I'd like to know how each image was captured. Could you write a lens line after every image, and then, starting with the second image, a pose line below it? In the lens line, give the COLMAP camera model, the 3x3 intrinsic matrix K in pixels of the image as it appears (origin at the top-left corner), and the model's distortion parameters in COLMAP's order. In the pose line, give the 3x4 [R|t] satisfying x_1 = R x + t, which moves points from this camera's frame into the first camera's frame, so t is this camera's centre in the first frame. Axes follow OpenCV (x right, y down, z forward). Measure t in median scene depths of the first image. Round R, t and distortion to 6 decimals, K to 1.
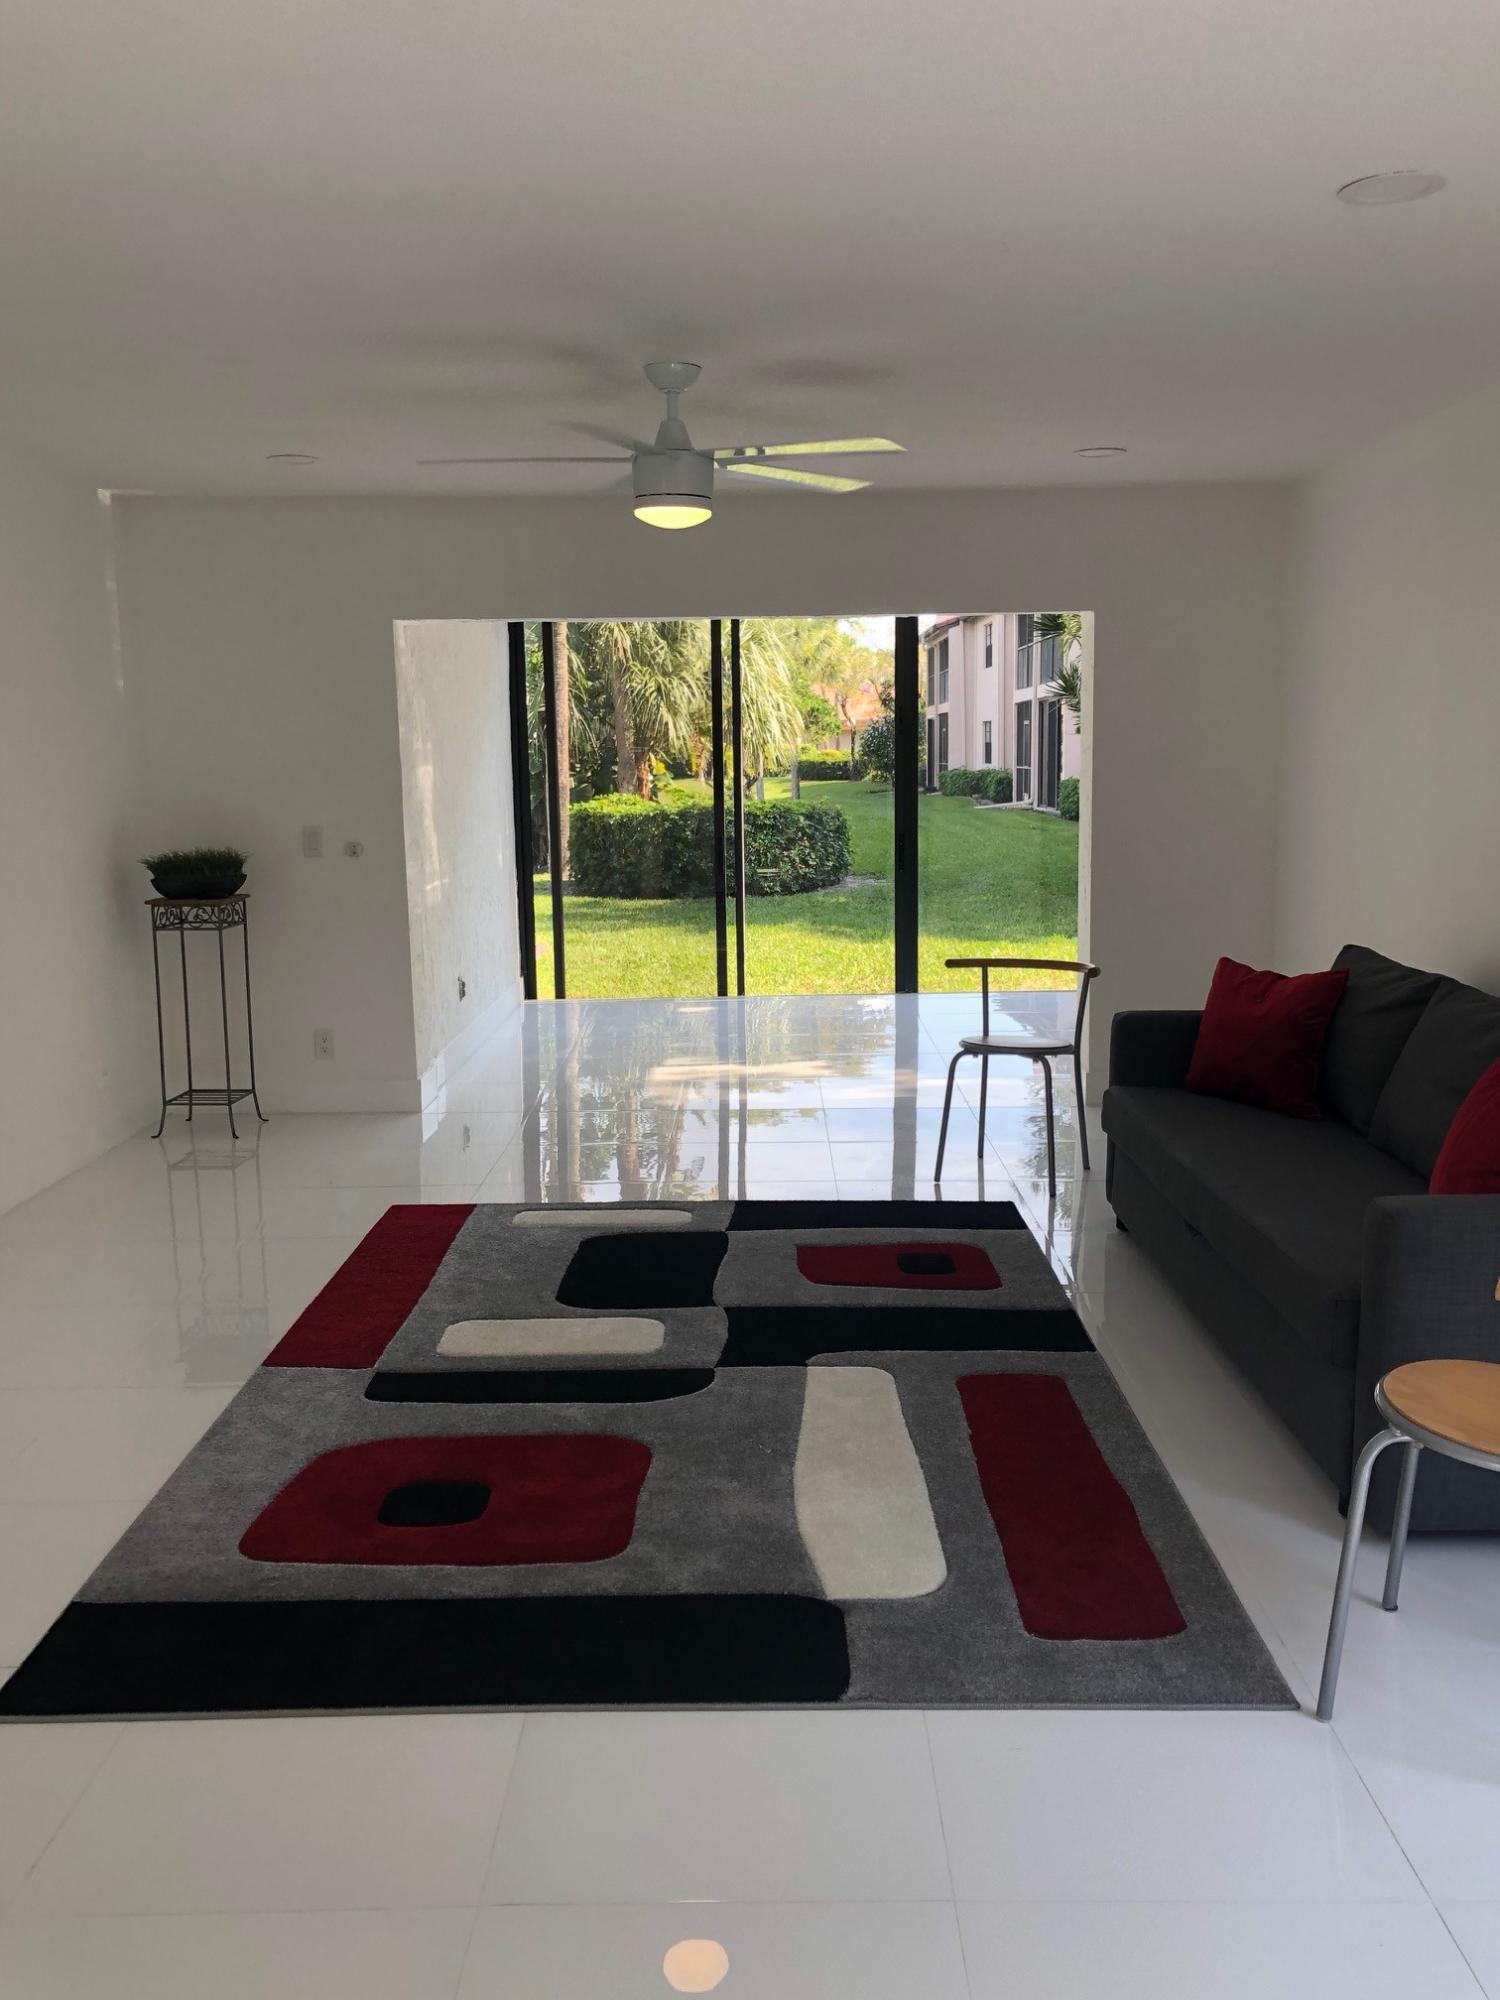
lens RADIAL K [[1722.2, 0, 751.8], [0, 1722.2, 996.7], [0, 0, 1]] dist [-0.007386, -0.005183]
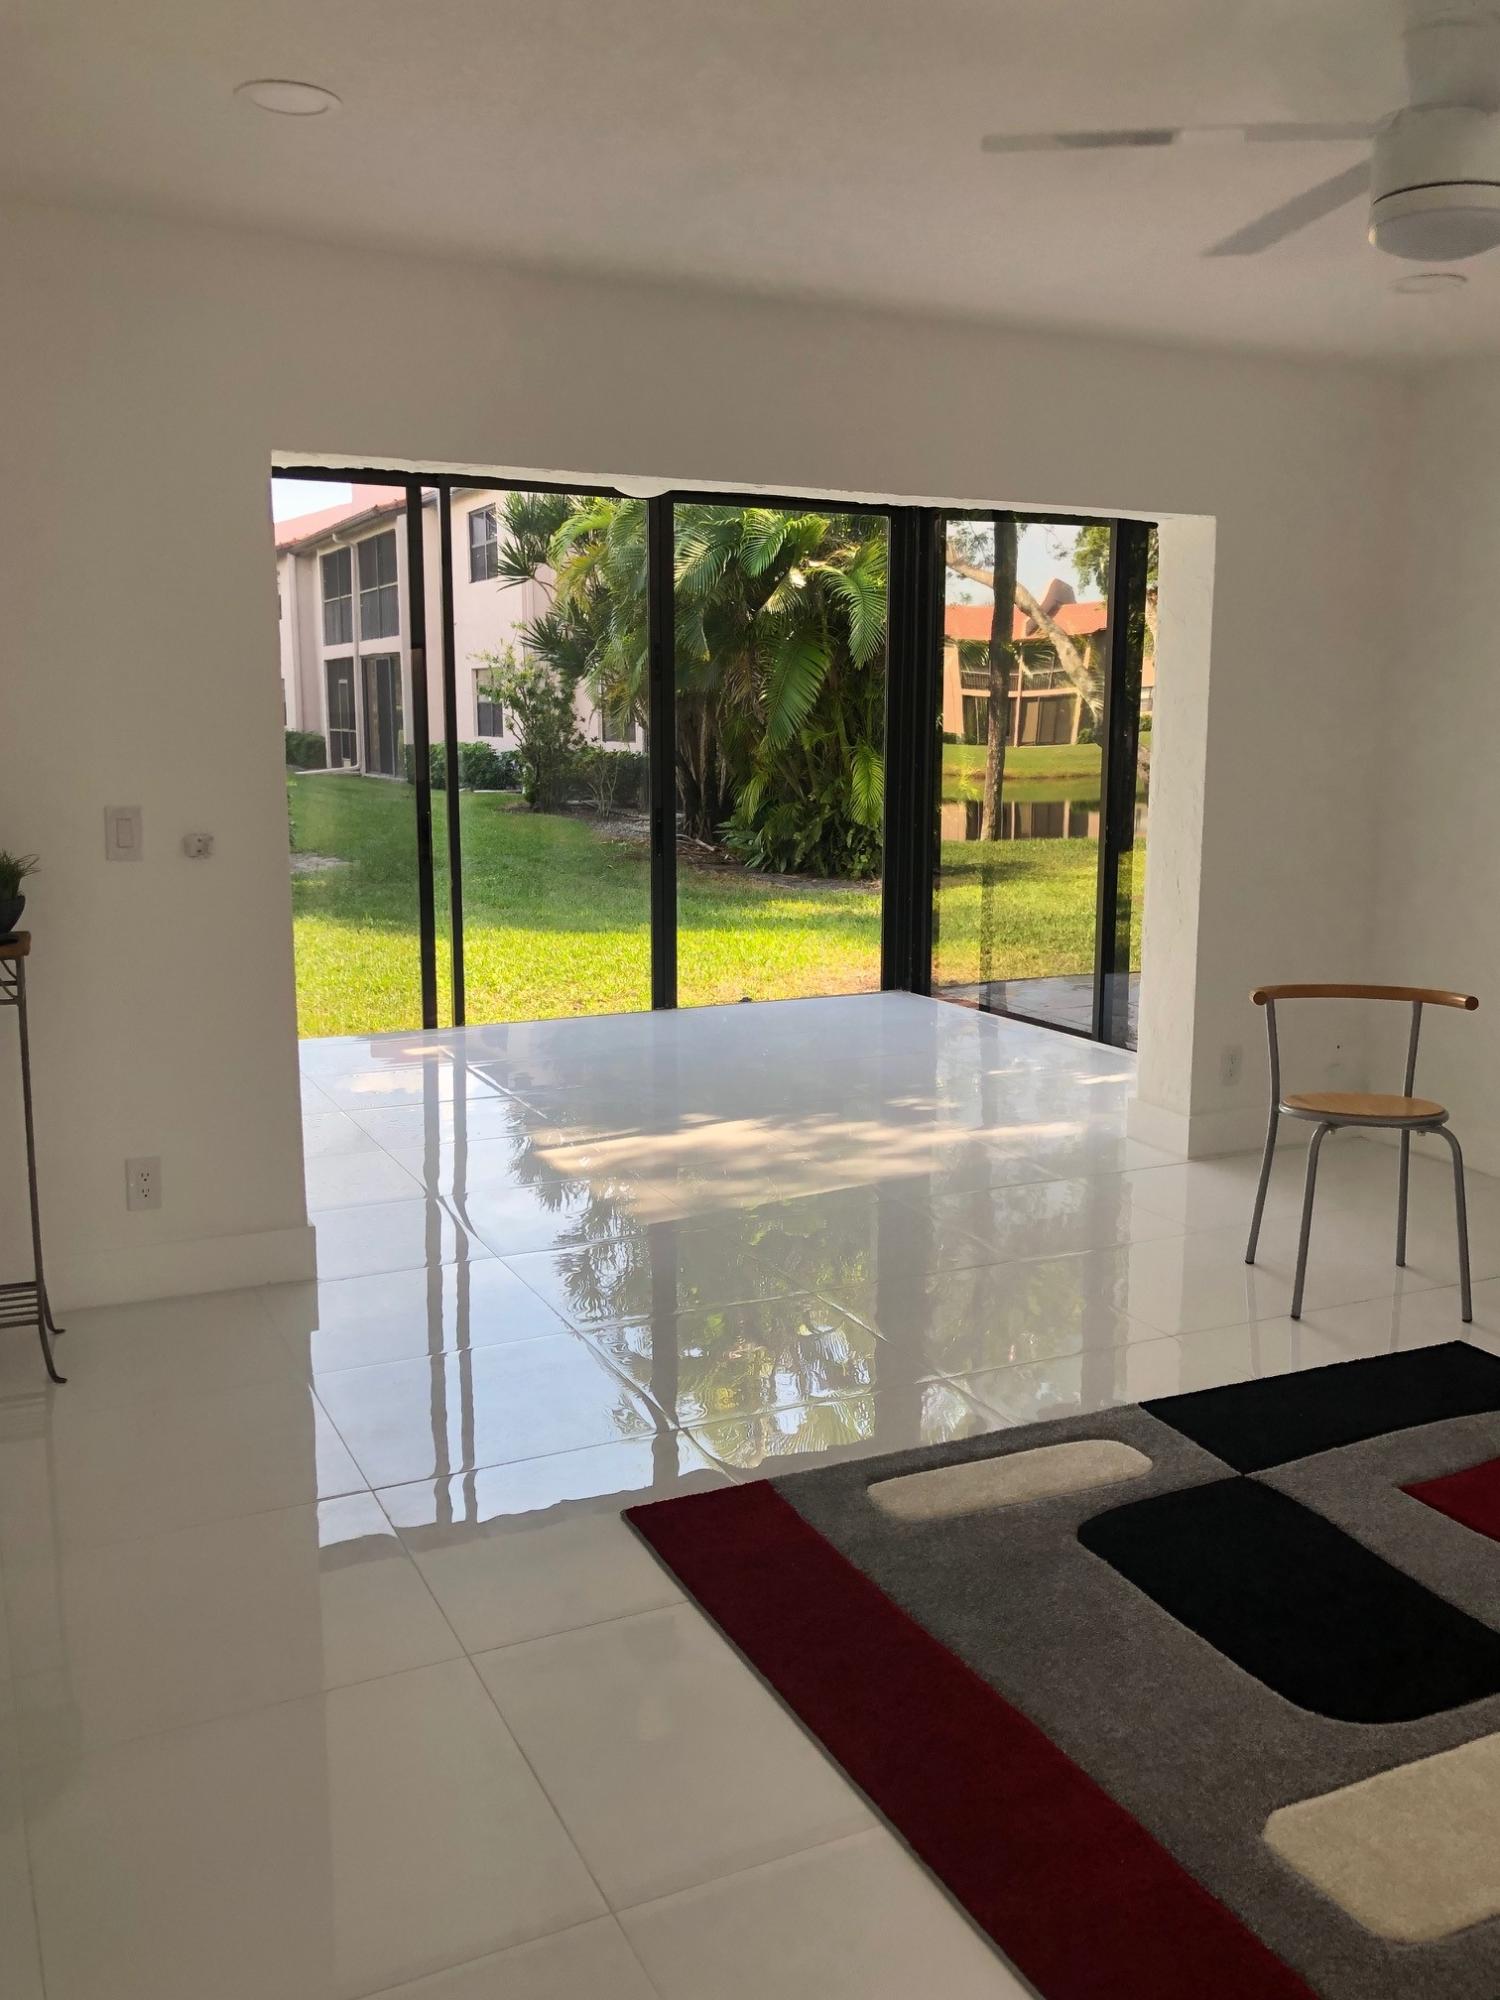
lens RADIAL K [[1722.2, 0, 749.4], [0, 1722.2, 1007.4], [0, 0, 1]] dist [-0.007386, -0.005183]
pose [[0.897201, -0.057900, 0.437811, -0.202565], [0.046793, 0.998251, 0.036125, -0.027458], [-0.439137, -0.011925, 0.898341, 0.253648]]
